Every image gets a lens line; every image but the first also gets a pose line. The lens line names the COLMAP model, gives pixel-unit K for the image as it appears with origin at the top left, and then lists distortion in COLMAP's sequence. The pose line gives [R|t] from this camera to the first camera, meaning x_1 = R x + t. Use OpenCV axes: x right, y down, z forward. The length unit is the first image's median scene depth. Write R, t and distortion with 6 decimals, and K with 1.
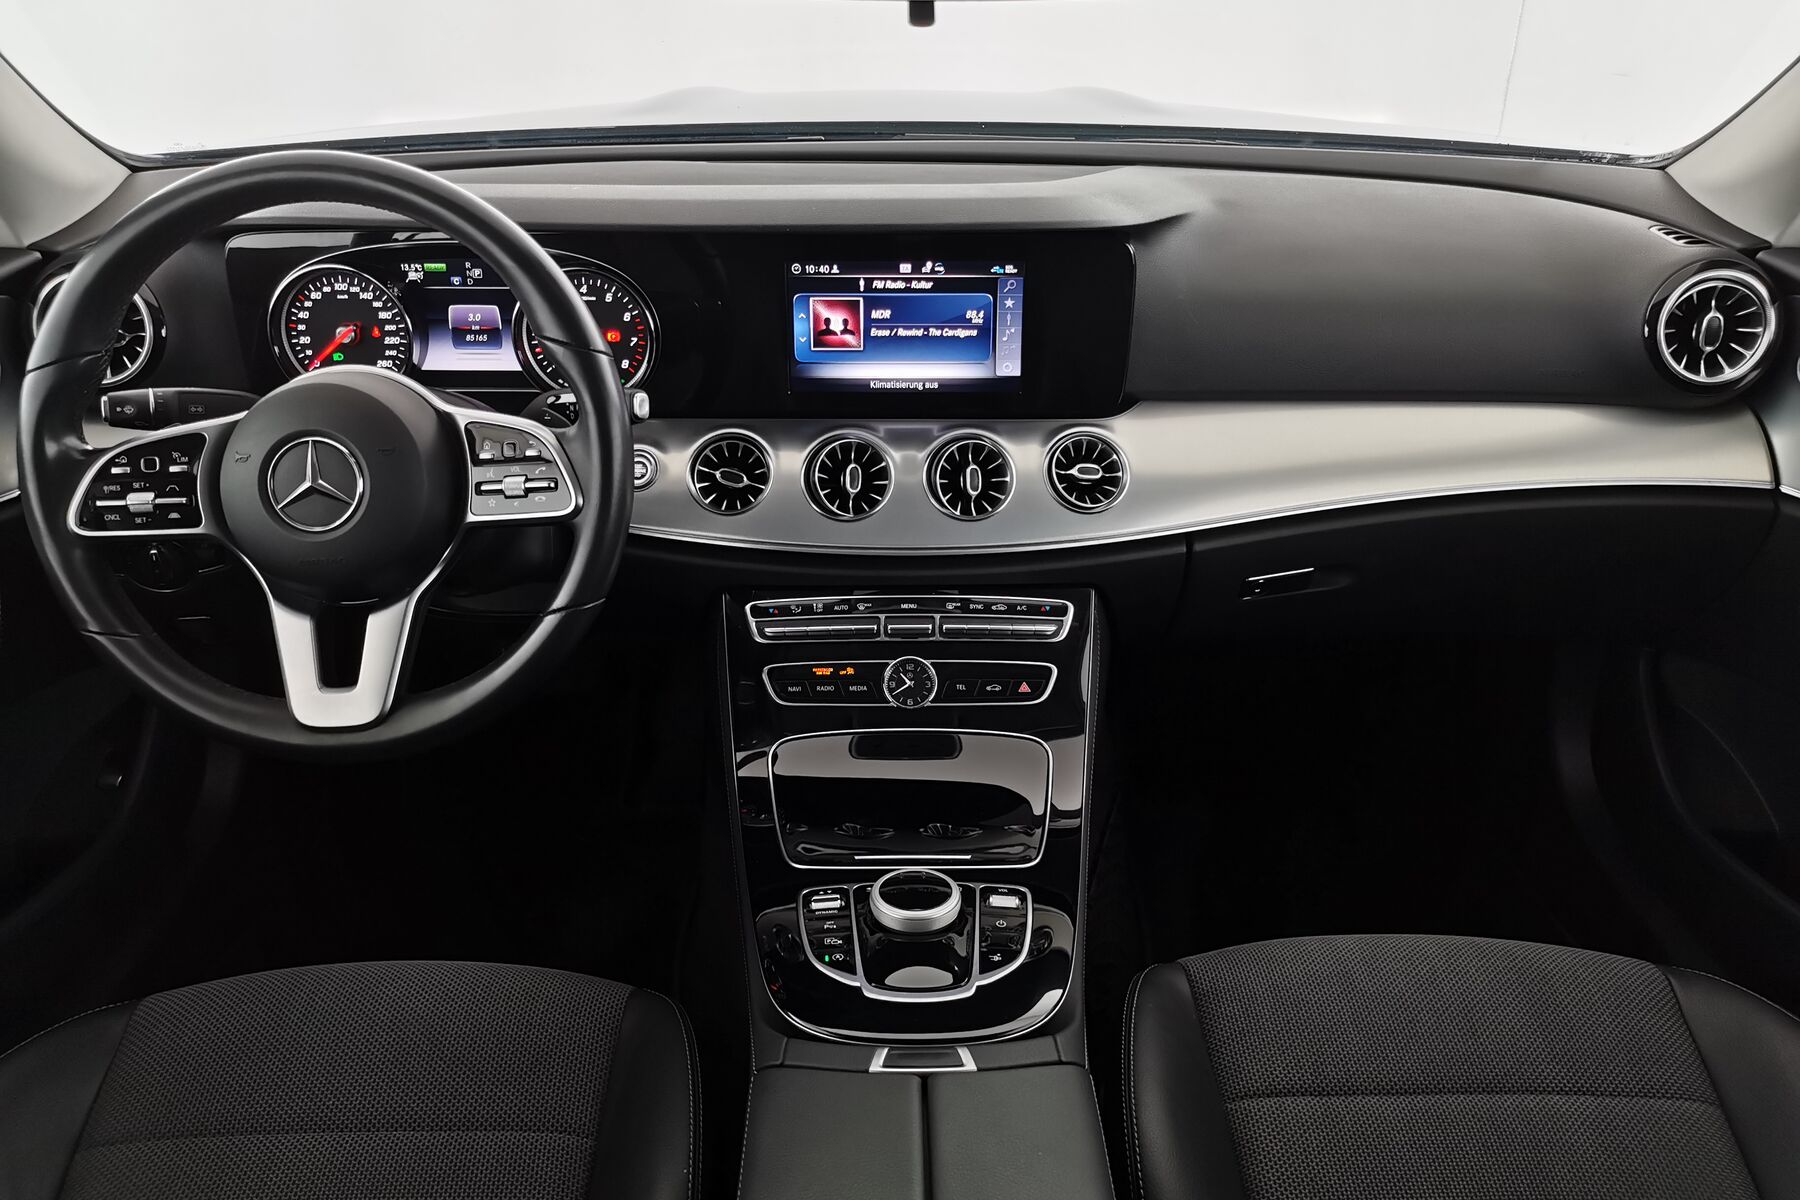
lens RADIAL K [[1354.3, 0, 900.0], [0, 1354.3, 600.0], [0, 0, 1]] dist [0.020447, 0.002360]
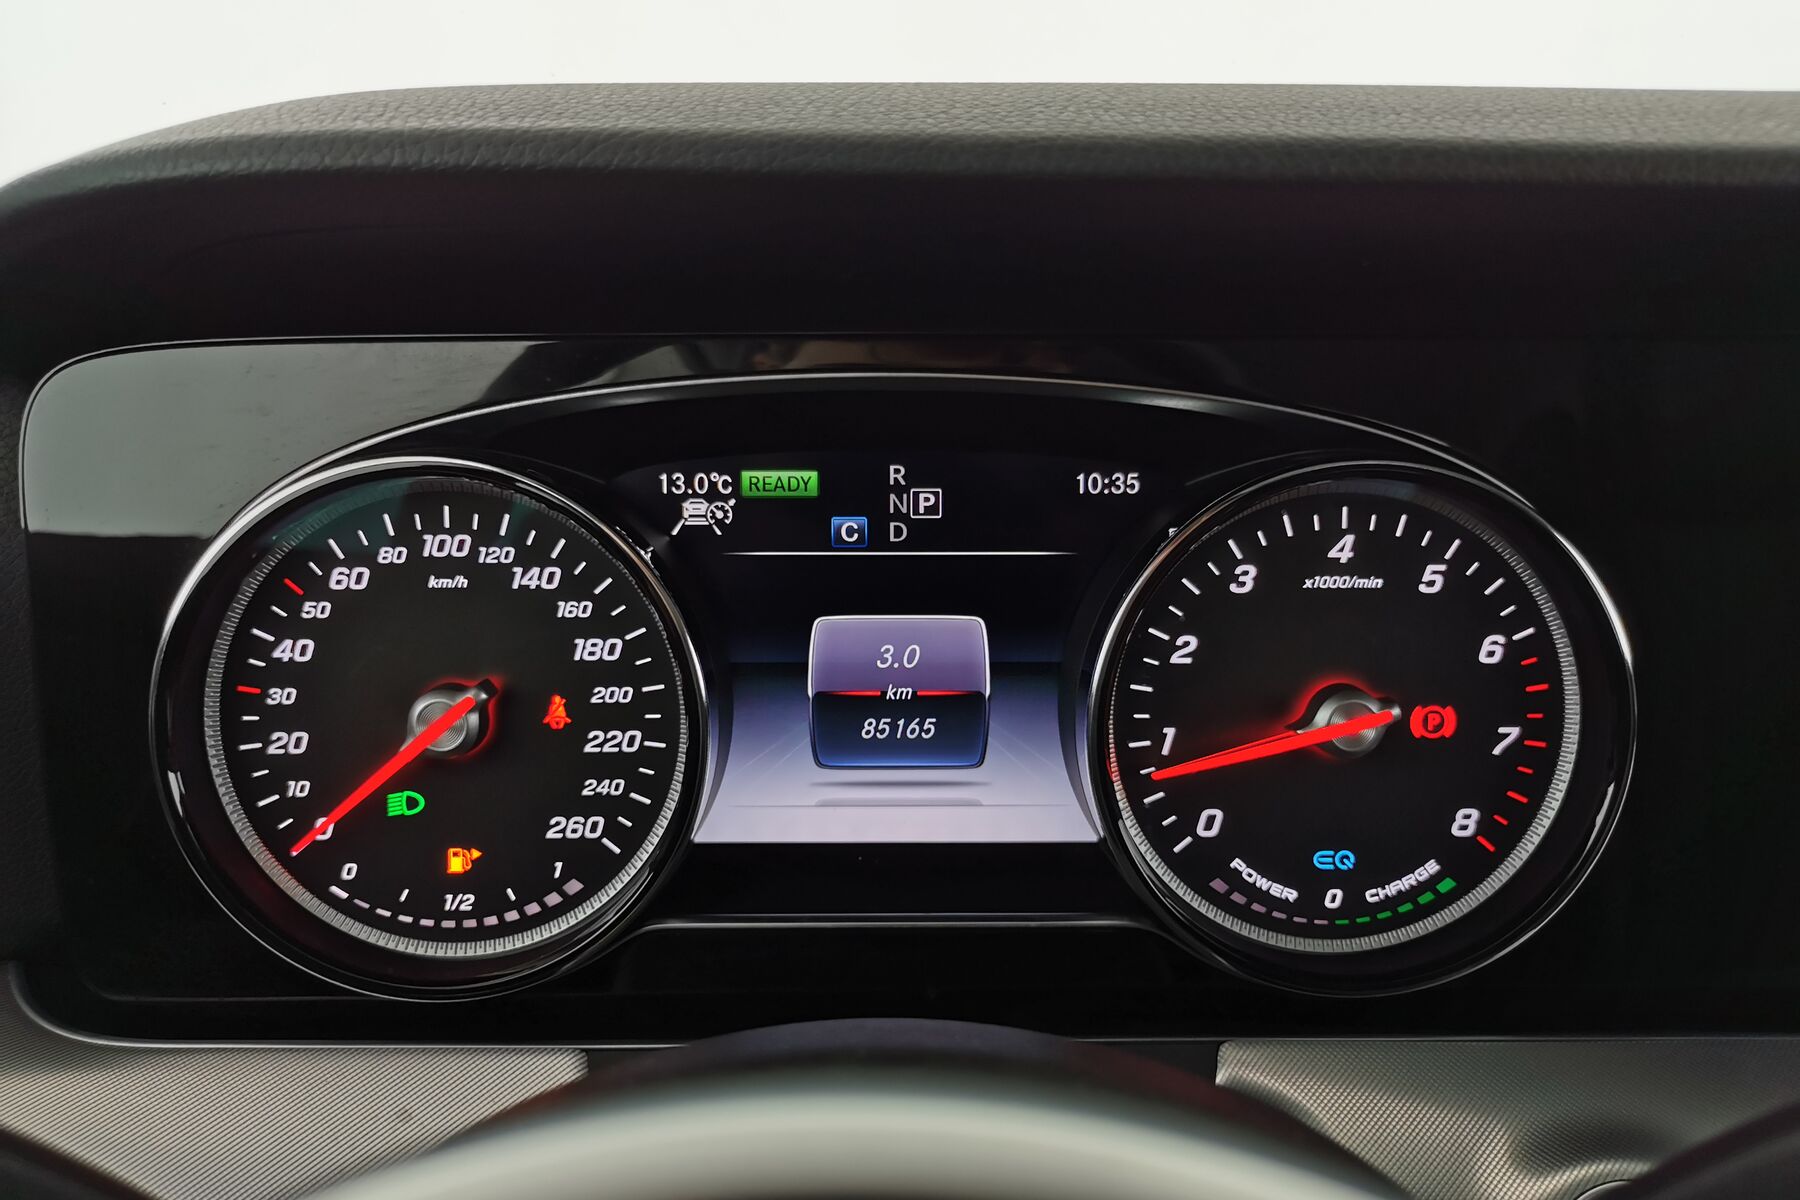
lens RADIAL K [[1423.4, 0, 900.0], [0, 1423.4, 600.0], [0, 0, 1]] dist [0.000847, 0.004002]
pose [[0.999971, -0.003803, 0.006523, -0.322472], [0.005375, 0.965292, -0.261117, -0.146063], [-0.005303, 0.261145, 0.965285, 0.730013]]
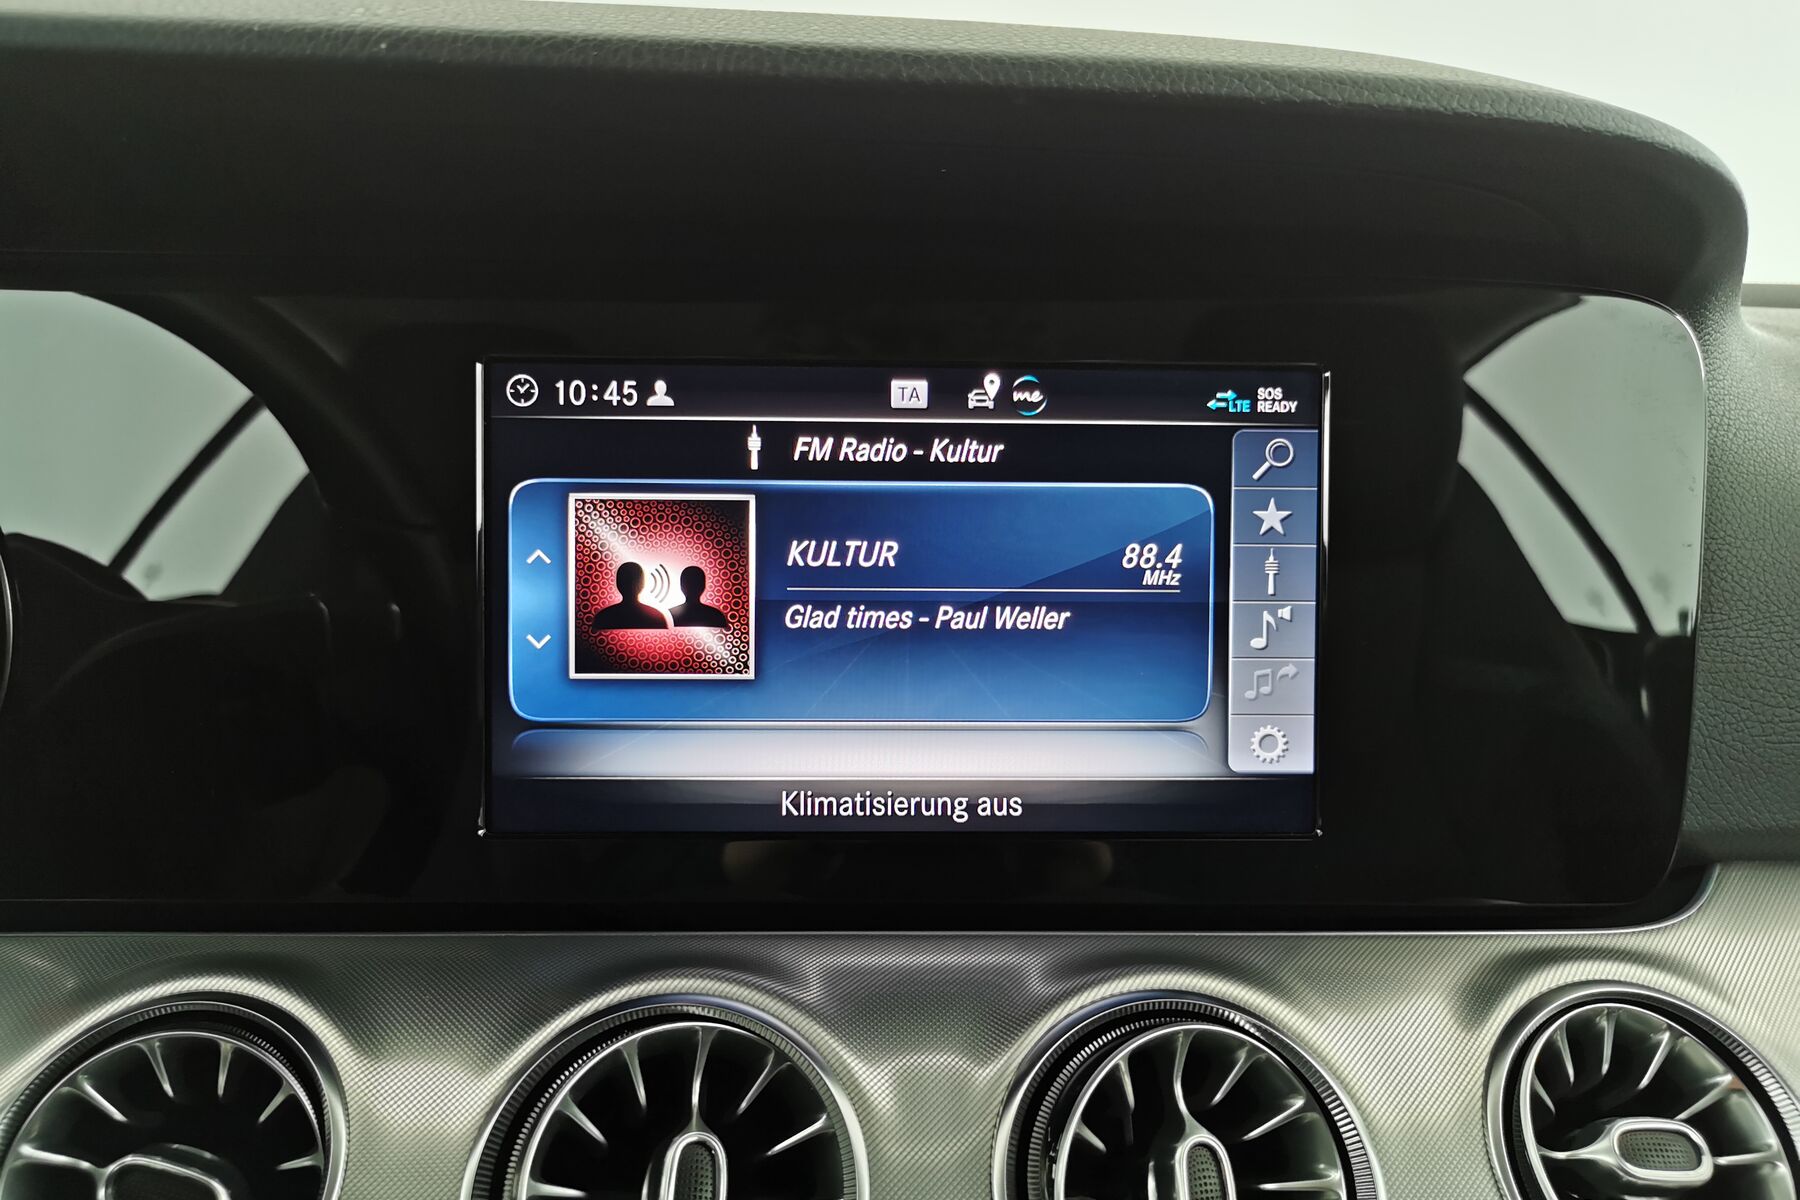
lens RADIAL K [[1423.4, 0, 900.0], [0, 1423.4, 600.0], [0, 0, 1]] dist [0.000847, 0.004002]
pose [[0.999546, 0.003872, 0.029874, -0.006477], [0.006163, 0.944438, -0.328632, -0.105345], [-0.029486, 0.328667, 0.943986, 0.729670]]
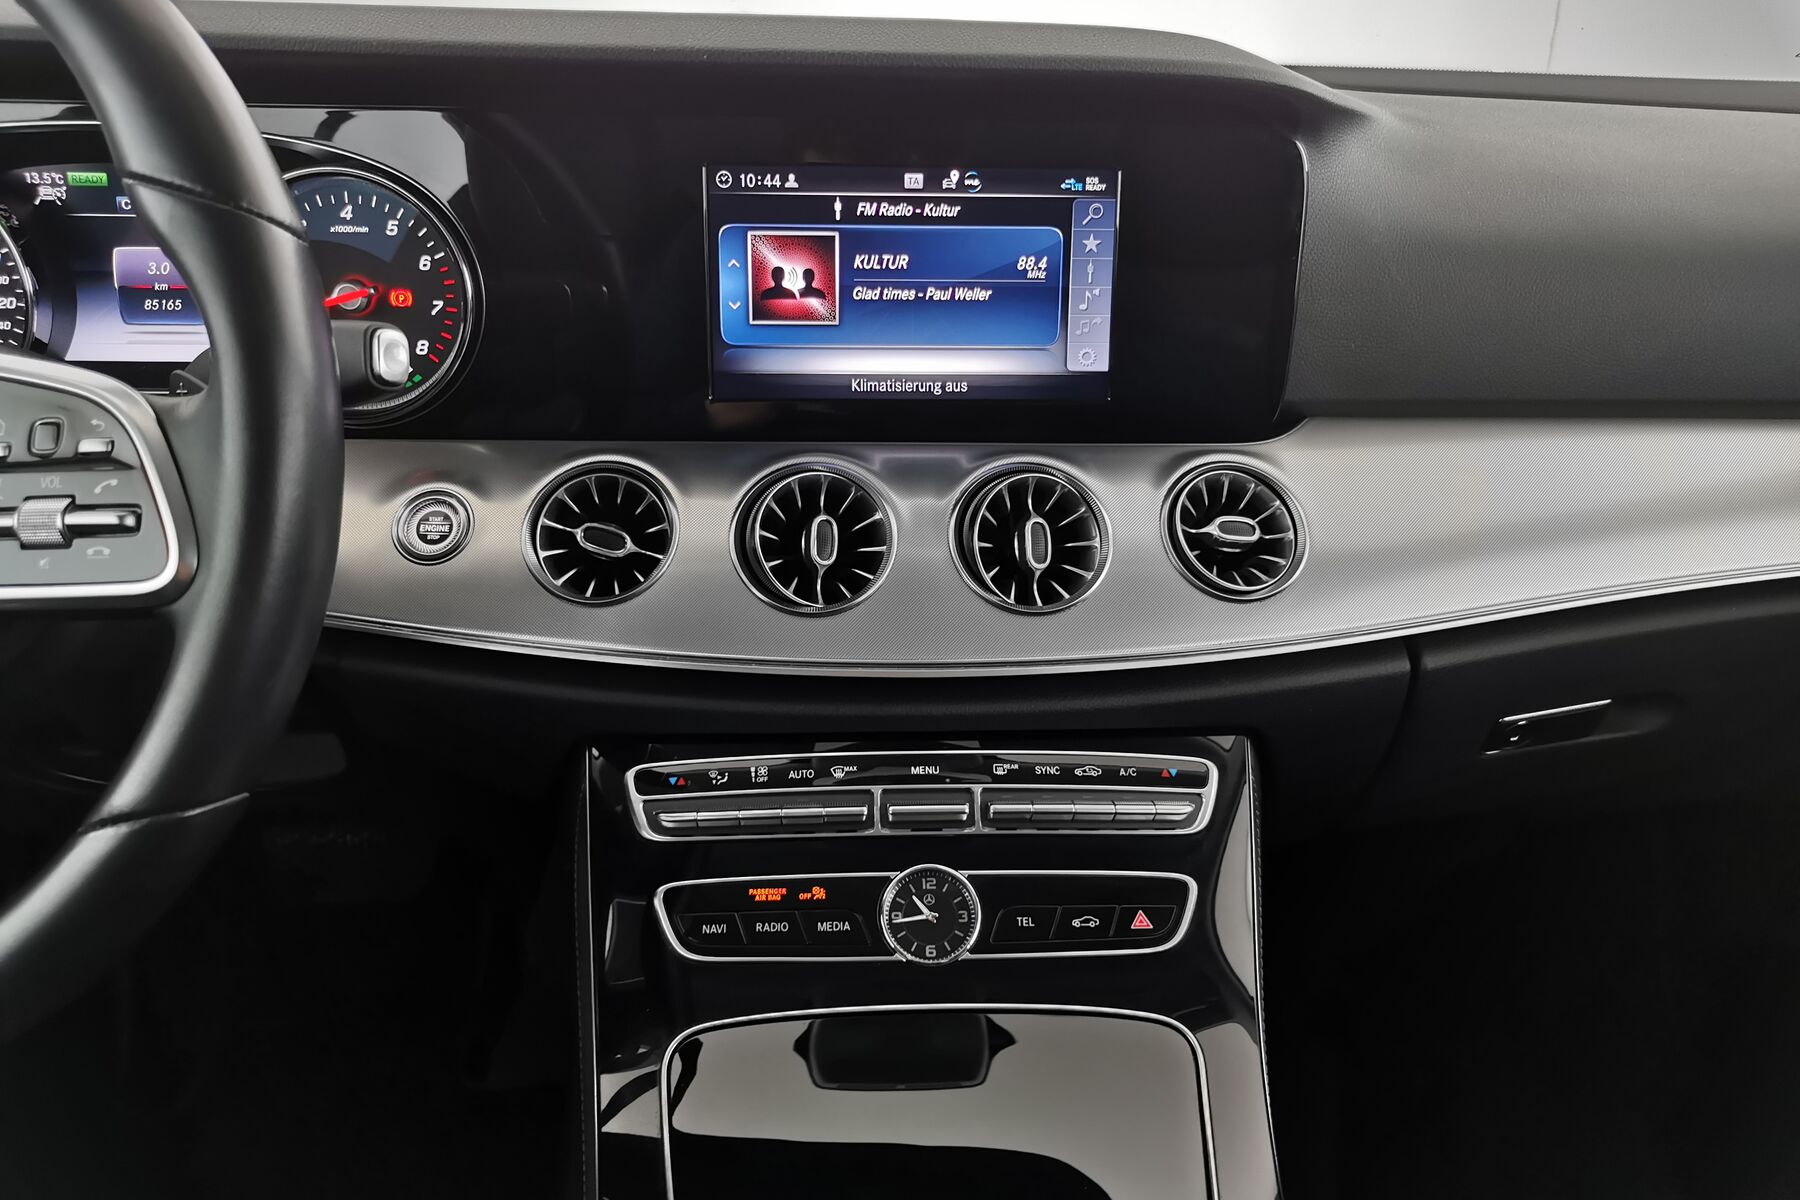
lens RADIAL K [[1406.0, 0, 900.0], [0, 1406.0, 600.0], [0, 0, 1]] dist [0.006867, 0.007977]
pose [[0.999309, -0.003285, 0.037021, -0.024345], [0.007446, 0.993588, -0.112815, 0.000082], [-0.036413, 0.113013, 0.992926, 0.424233]]
